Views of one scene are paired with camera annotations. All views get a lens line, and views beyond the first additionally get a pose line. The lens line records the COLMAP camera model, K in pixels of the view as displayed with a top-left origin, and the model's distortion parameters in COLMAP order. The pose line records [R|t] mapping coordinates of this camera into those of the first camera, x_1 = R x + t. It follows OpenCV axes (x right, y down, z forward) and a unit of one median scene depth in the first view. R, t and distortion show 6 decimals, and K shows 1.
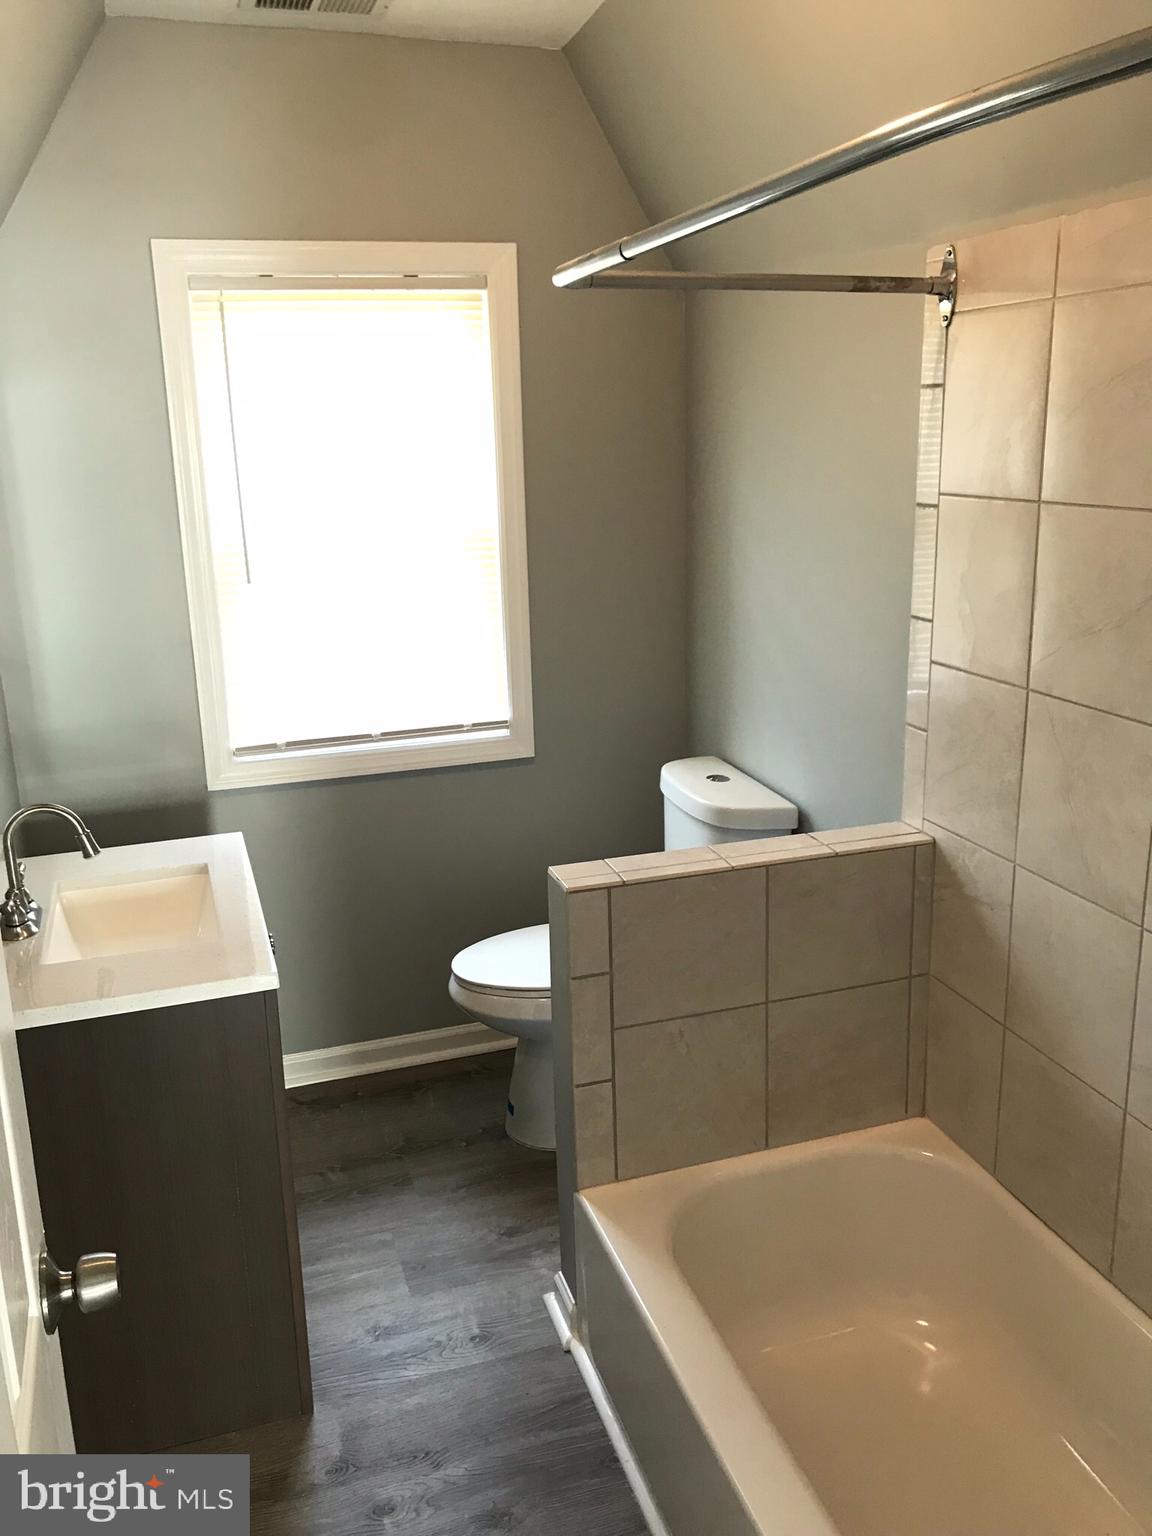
lens RADIAL K [[1282.9, 0, 577.6], [0, 1282.9, 767.4], [0, 0, 1]] dist [-0.001219, 0.000098]
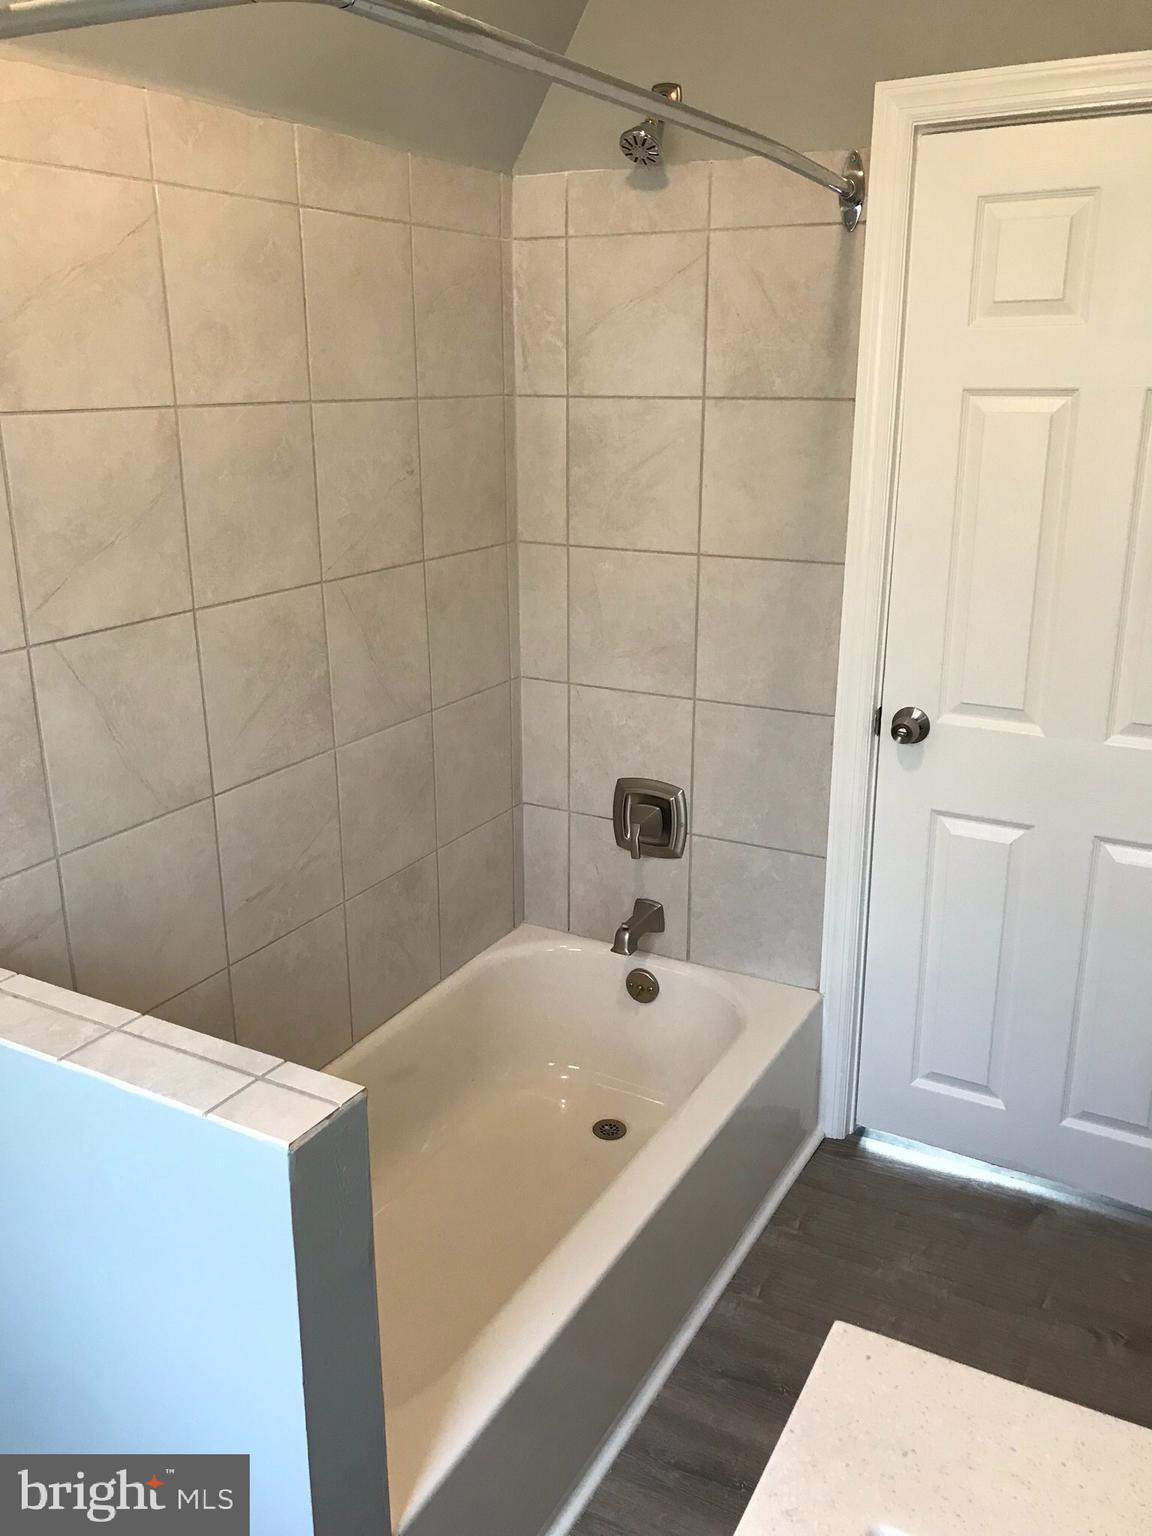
lens RADIAL K [[1282.9, 0, 575.6], [0, 1282.9, 765.9], [0, 0, 1]] dist [-0.001219, 0.000098]
pose [[-0.685695, -0.190091, 0.702629, -0.470805], [0.211165, 0.871834, 0.441944, -0.277862], [-0.696585, 0.451410, -0.557672, 1.222927]]
